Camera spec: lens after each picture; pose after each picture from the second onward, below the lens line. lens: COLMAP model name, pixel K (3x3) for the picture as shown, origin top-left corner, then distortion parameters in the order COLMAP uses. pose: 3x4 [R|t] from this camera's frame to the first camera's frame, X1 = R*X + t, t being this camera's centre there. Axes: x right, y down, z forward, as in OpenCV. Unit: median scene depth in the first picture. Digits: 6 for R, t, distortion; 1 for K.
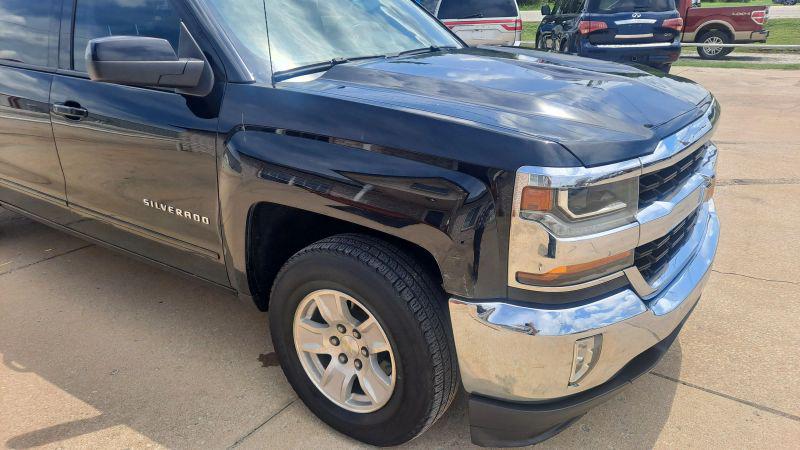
lens RADIAL K [[582.3, 0, 395.3], [0, 582.3, 229.0], [0, 0, 1]] dist [0.046442, -0.047709]
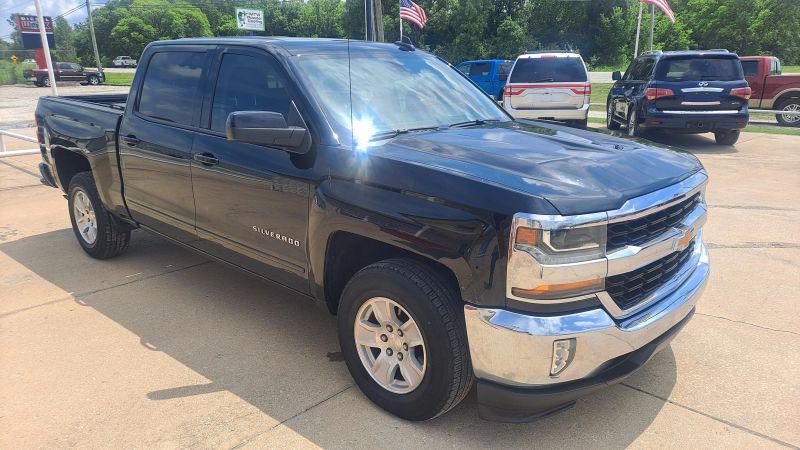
lens RADIAL K [[582.3, 0, 395.7], [0, 582.3, 214.4], [0, 0, 1]] dist [0.046442, -0.047709]
pose [[0.990672, 0.050594, -0.126530, 0.071648], [-0.064097, 0.992401, -0.105035, 0.047295], [0.120254, 0.112165, 0.986386, -0.319564]]
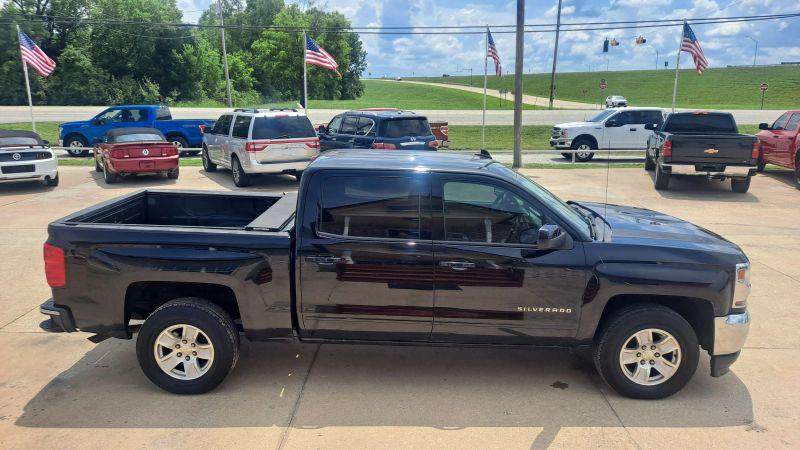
lens RADIAL K [[582.3, 0, 399.5], [0, 582.3, 227.1], [0, 0, 1]] dist [0.046442, -0.047709]
pose [[0.828746, -0.095831, 0.551360, -1.857183], [0.173577, 0.980657, -0.090457, -0.211548], [-0.532026, 0.170670, 0.829349, -0.371449]]
